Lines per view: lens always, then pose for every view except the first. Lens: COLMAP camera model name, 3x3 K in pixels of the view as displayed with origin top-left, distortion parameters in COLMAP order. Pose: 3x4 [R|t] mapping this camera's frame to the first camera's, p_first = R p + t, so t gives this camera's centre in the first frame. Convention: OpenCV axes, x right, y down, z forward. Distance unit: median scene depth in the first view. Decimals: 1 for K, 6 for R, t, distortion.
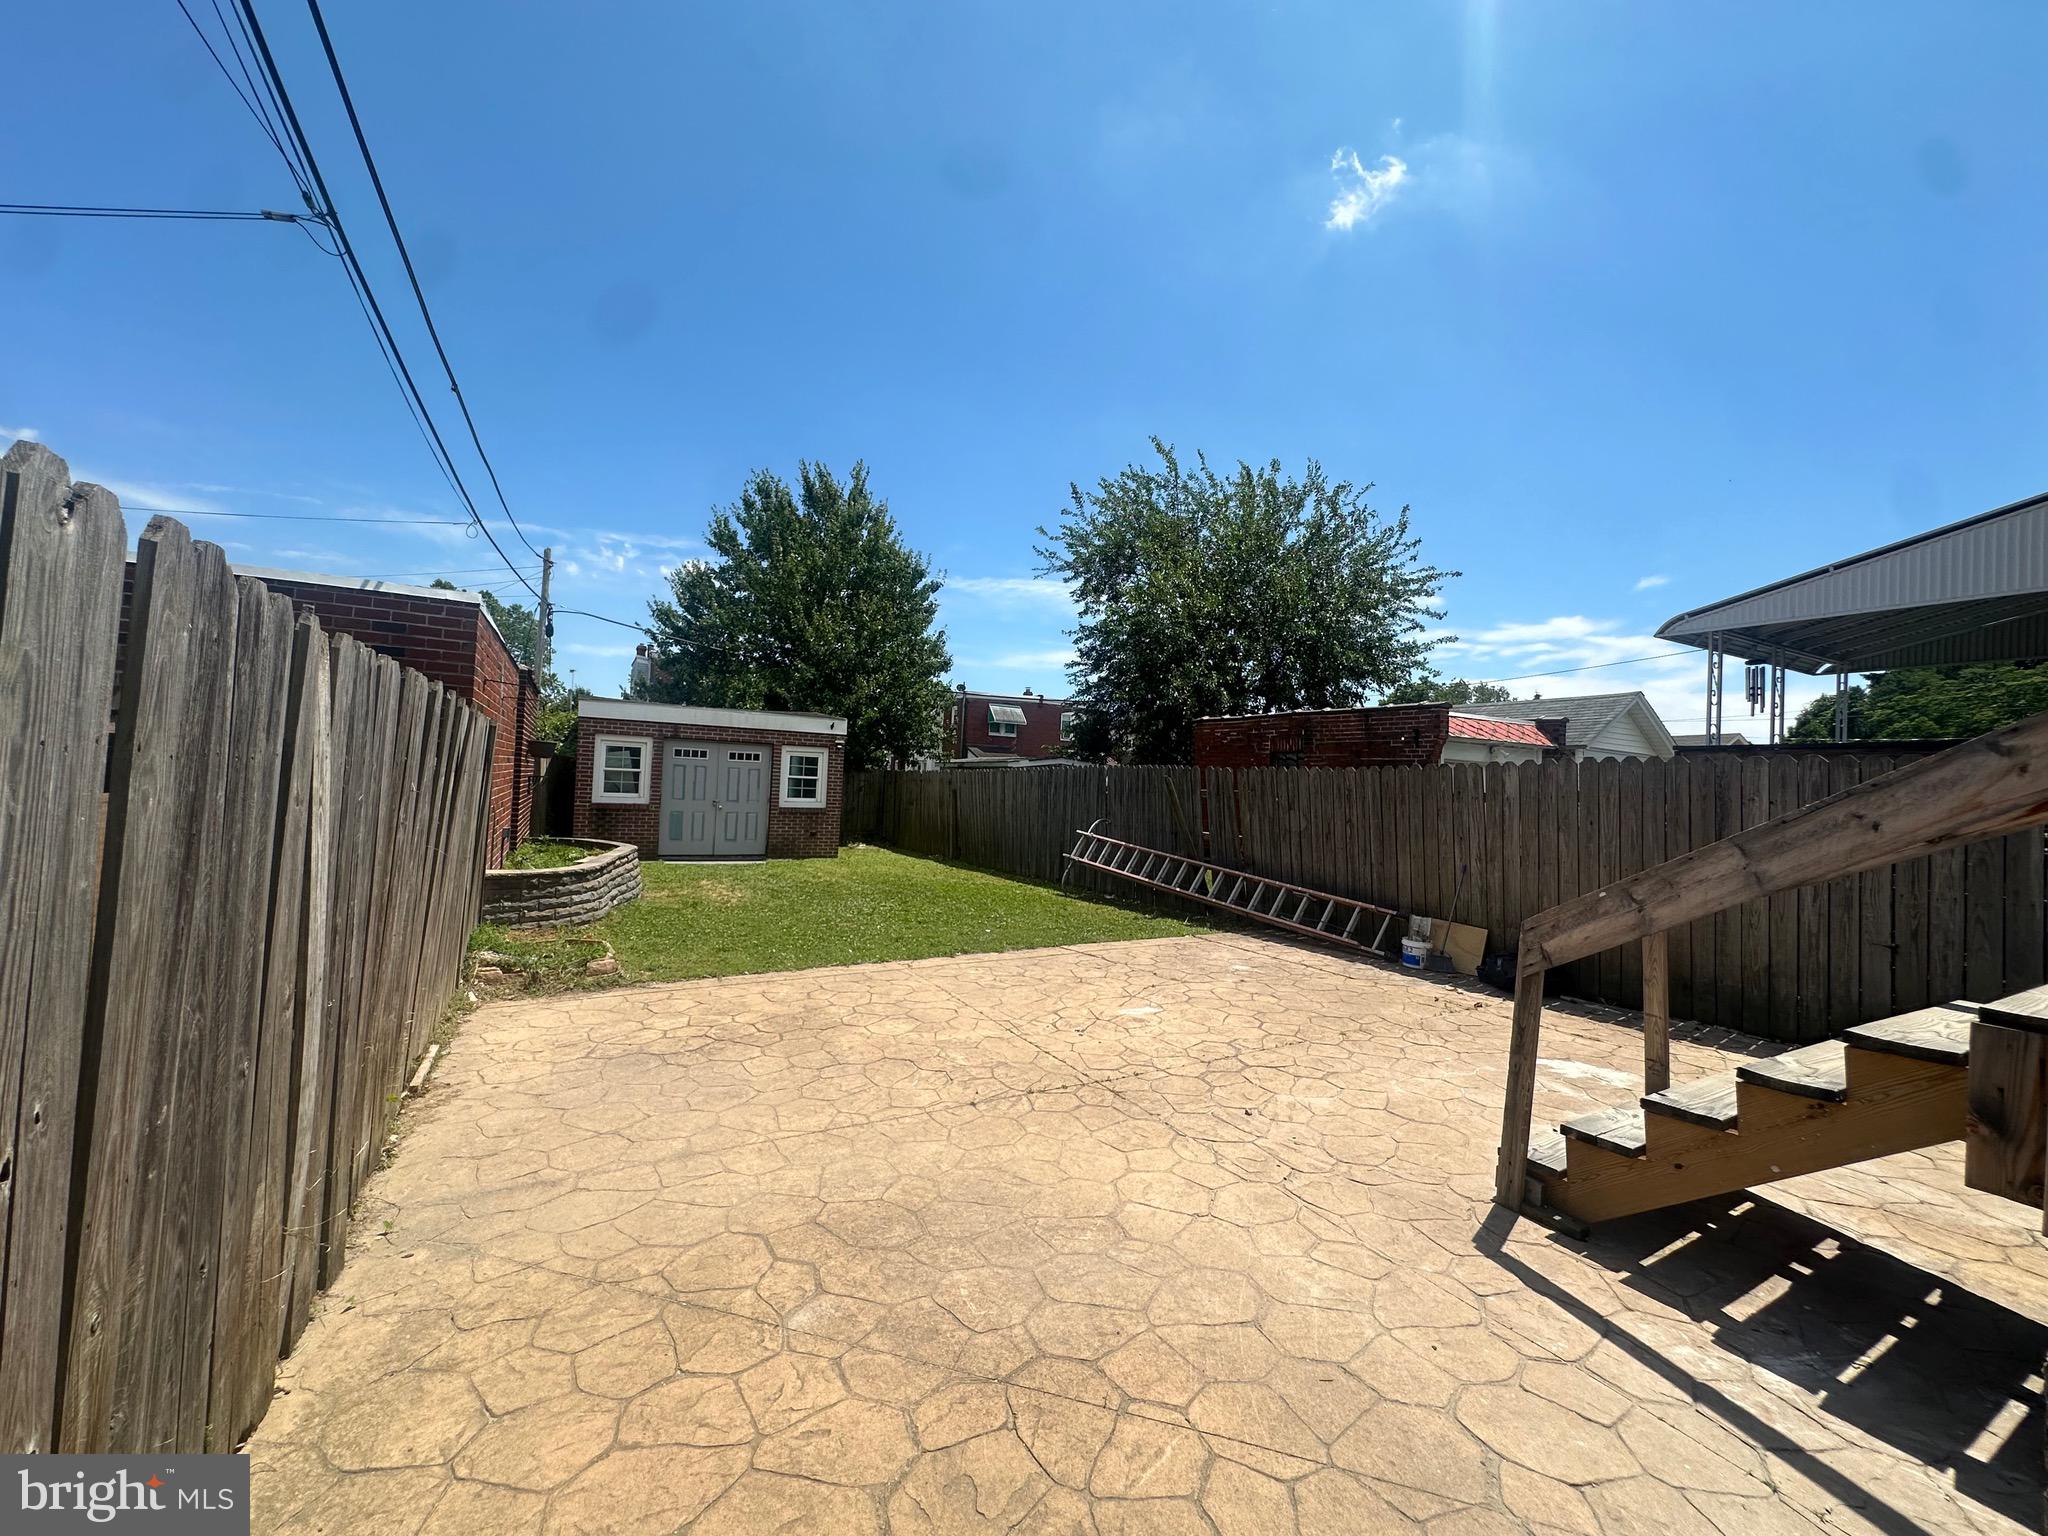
lens RADIAL K [[827.5, 0, 1024.6], [0, 827.5, 776.9], [0, 0, 1]] dist [0.000605, 0.000422]
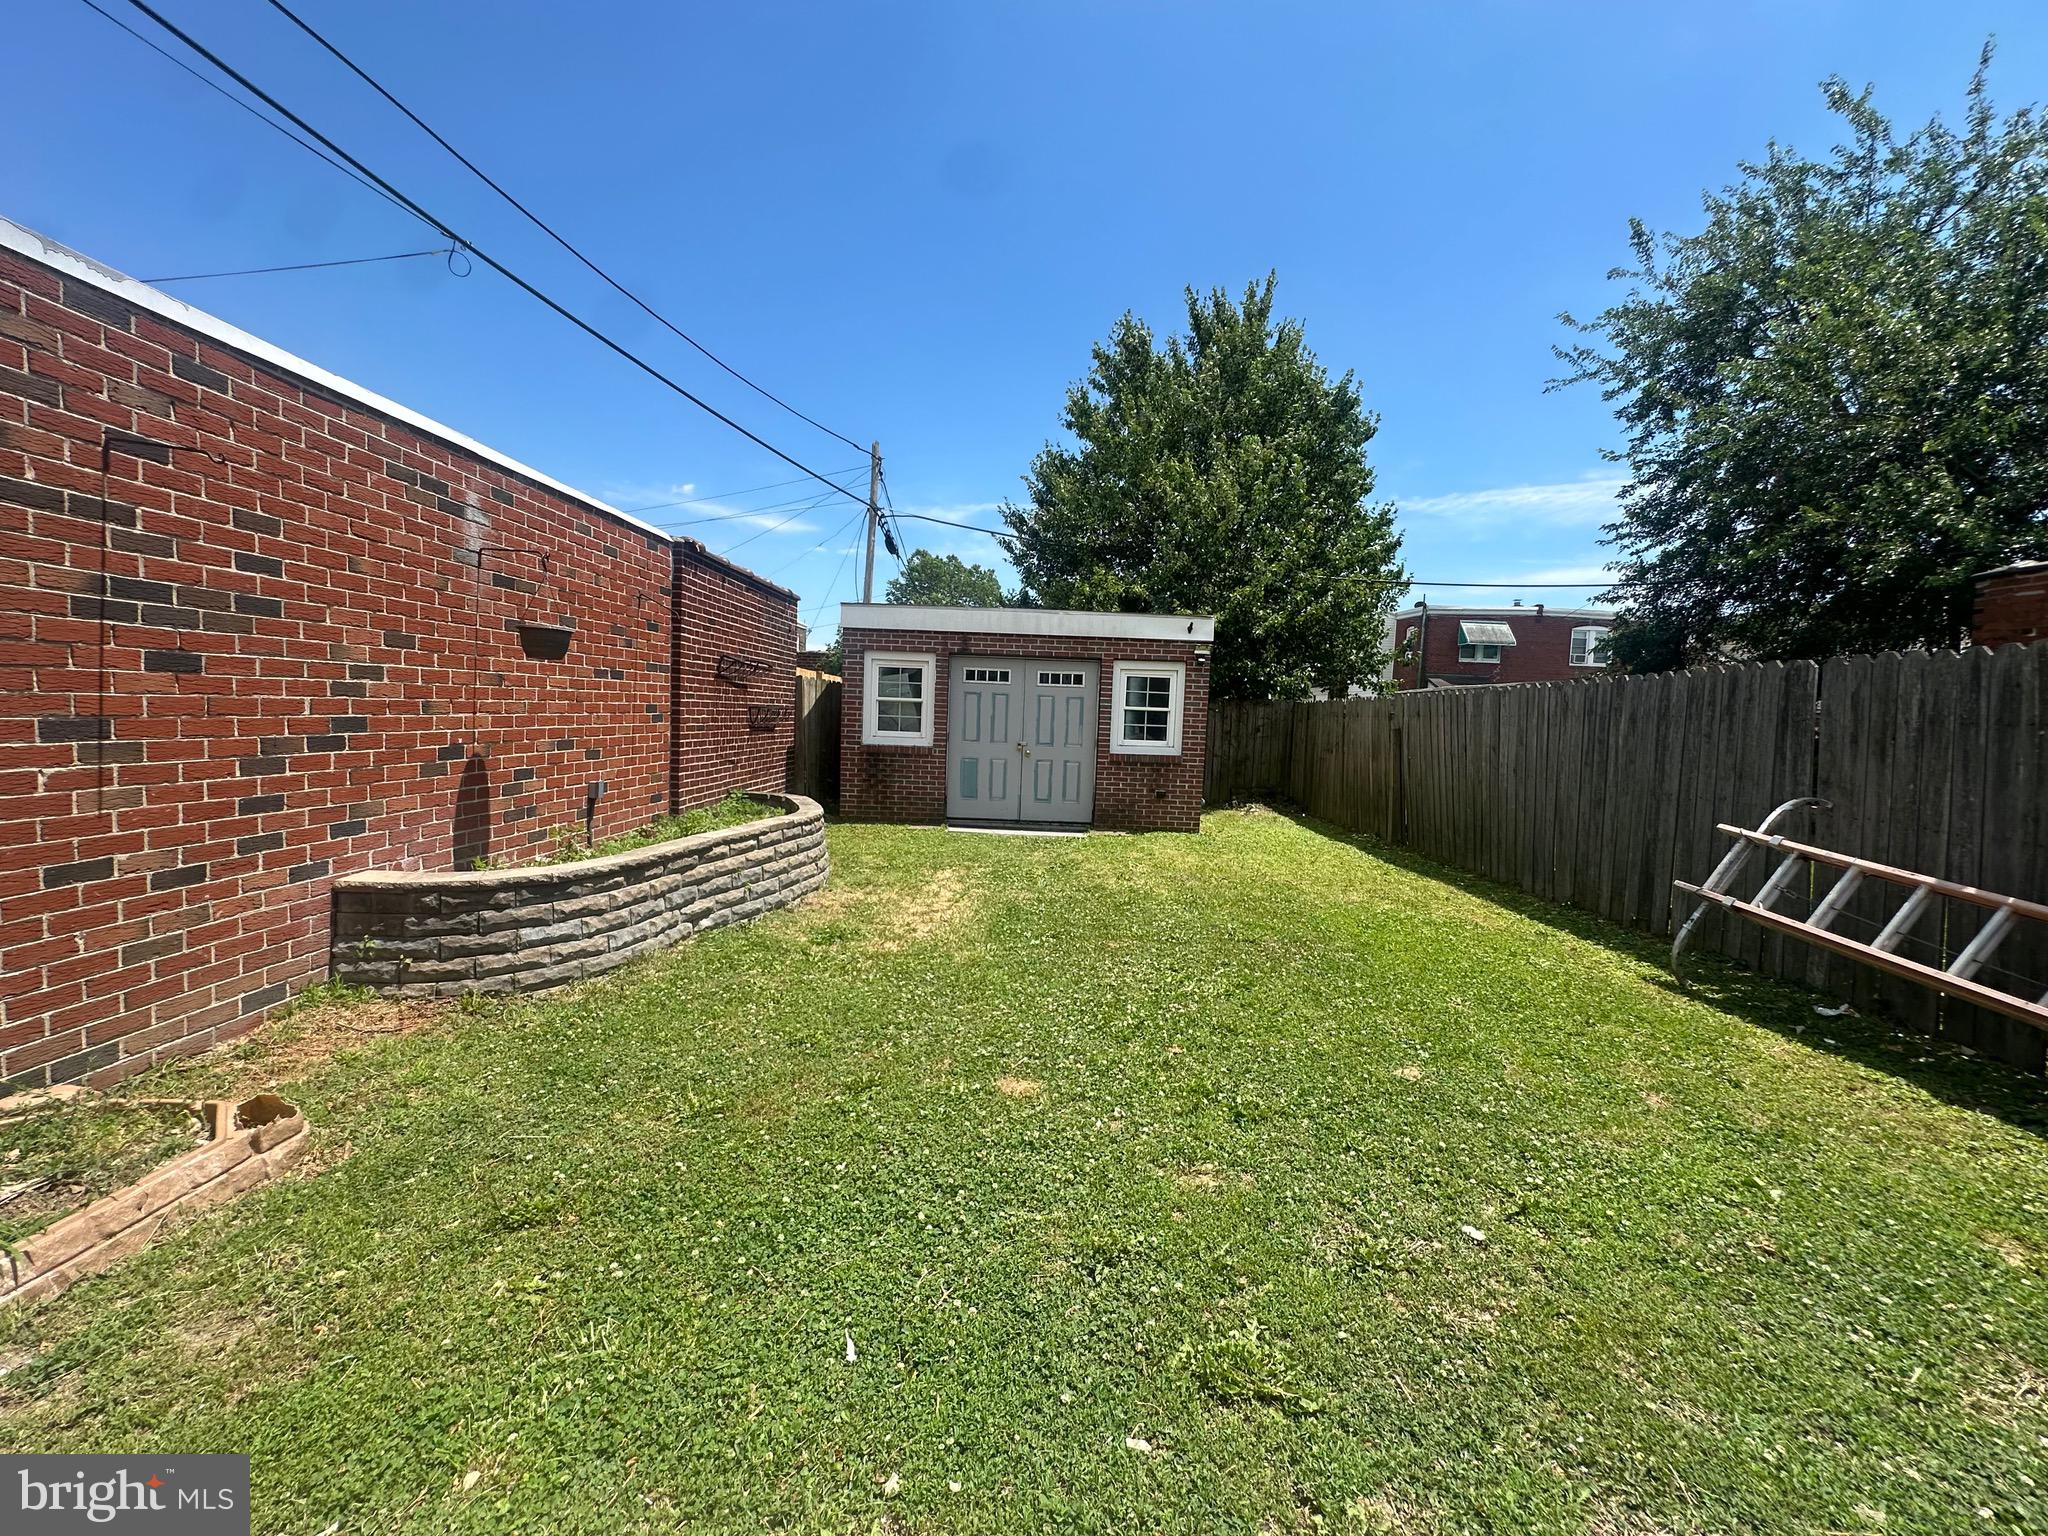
lens RADIAL K [[827.5, 0, 1024.6], [0, 827.5, 776.9], [0, 0, 1]] dist [0.000605, 0.000422]
pose [[0.867071, 0.028440, -0.497372, -0.022075], [0.004445, 0.997888, 0.064810, 0.011513], [0.498164, -0.058405, 0.865113, 0.380325]]
